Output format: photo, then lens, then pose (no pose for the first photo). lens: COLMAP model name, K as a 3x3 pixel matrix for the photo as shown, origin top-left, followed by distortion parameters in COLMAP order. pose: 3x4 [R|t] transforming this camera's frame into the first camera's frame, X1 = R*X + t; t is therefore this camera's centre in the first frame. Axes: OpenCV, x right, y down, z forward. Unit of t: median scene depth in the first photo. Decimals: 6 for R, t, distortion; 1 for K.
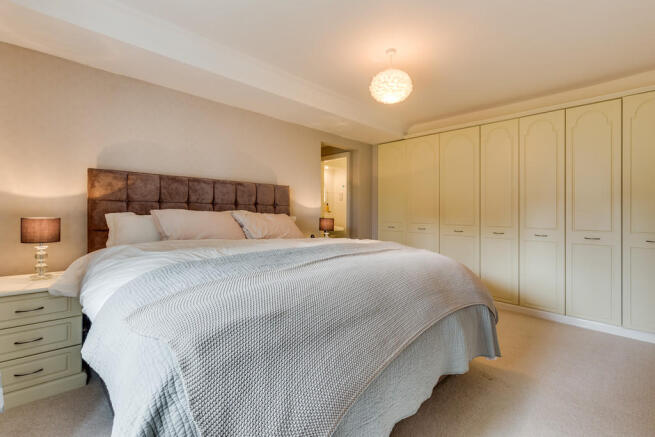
lens RADIAL K [[295.4, 0, 328.8], [0, 295.4, 213.8], [0, 0, 1]] dist [0.006309, -0.000096]
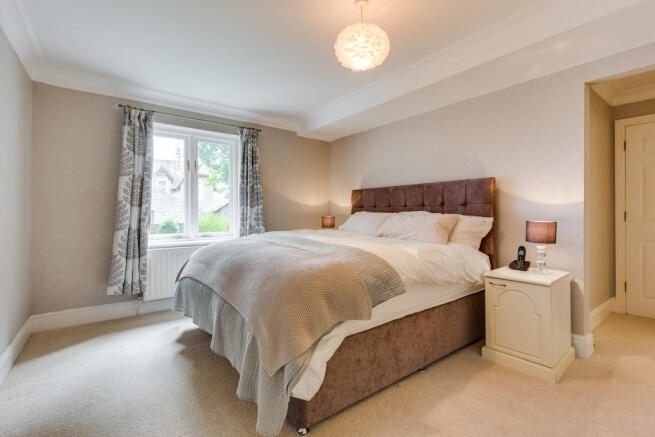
lens RADIAL K [[295.4, 0, 328.2], [0, 295.4, 216.6], [0, 0, 1]] dist [0.006309, -0.000096]
pose [[-0.105935, -0.004415, -0.994363, 0.731346], [-0.008425, 0.999958, -0.003542, 0.012201], [0.994337, 0.008003, -0.105968, 0.744112]]
